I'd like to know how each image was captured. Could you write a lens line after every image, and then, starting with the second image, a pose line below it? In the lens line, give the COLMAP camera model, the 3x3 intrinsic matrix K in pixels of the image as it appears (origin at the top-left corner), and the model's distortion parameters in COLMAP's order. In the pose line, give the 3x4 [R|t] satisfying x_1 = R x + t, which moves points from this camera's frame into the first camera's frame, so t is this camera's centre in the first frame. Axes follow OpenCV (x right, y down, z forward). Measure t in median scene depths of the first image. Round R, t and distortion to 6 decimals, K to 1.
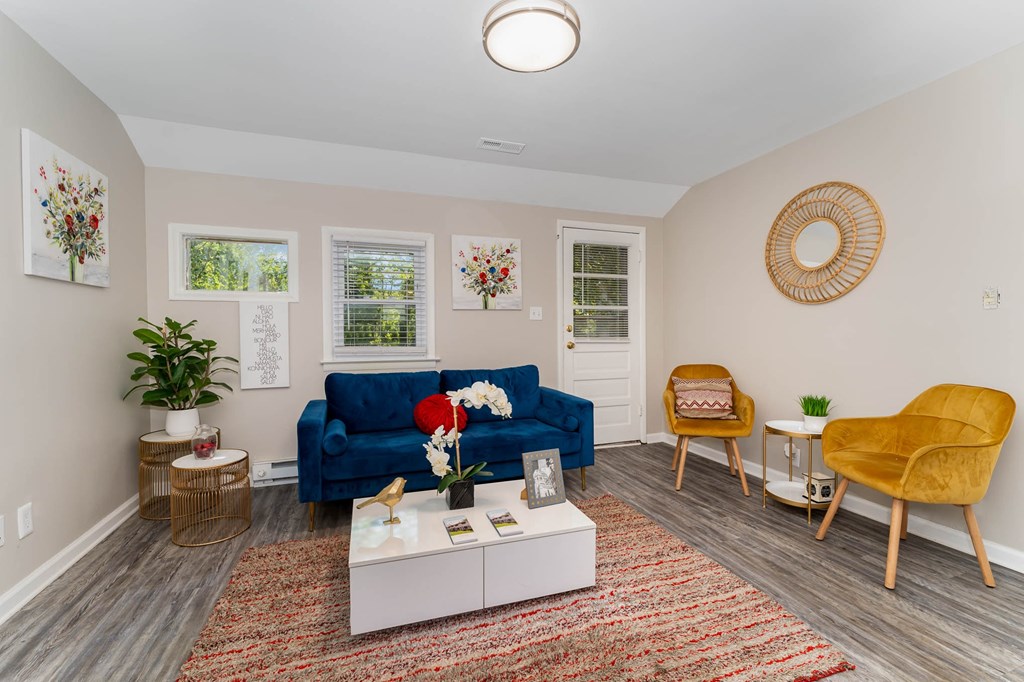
lens RADIAL K [[424.0, 0, 530.5], [0, 424.0, 342.3], [0, 0, 1]] dist [0.000756, 0.000129]
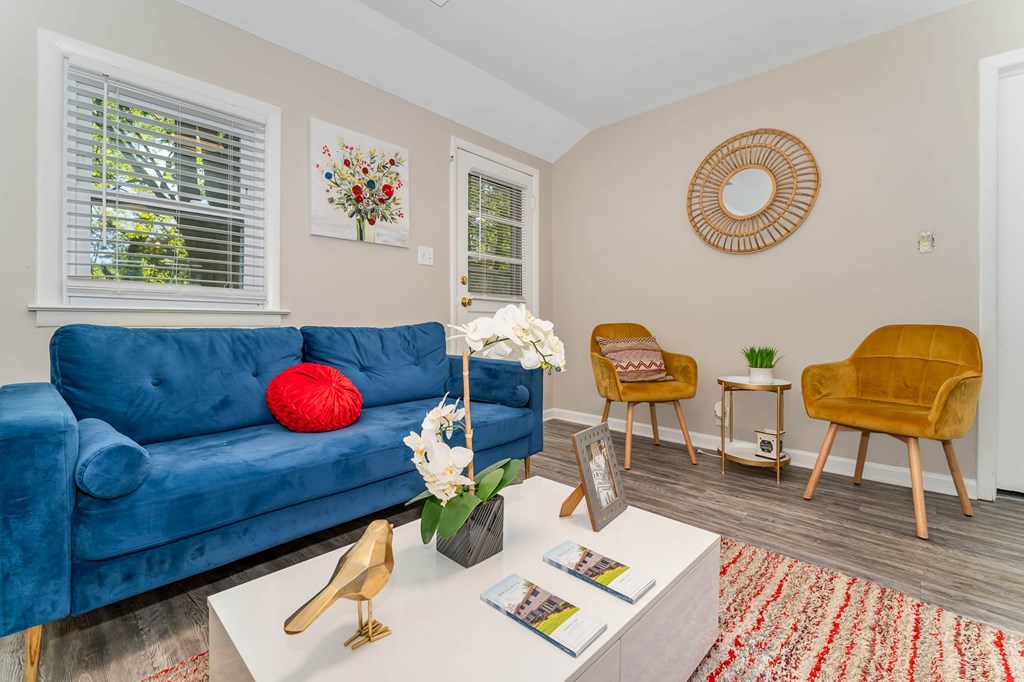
lens RADIAL K [[433.2, 0, 511.4], [0, 433.2, 320.4], [0, 0, 1]] dist [-0.000154, -0.000021]
pose [[0.898568, 0.007618, 0.438768, -0.230846], [0.004759, 0.999621, -0.027104, 0.082156], [-0.438809, 0.026443, 0.898191, 0.338891]]
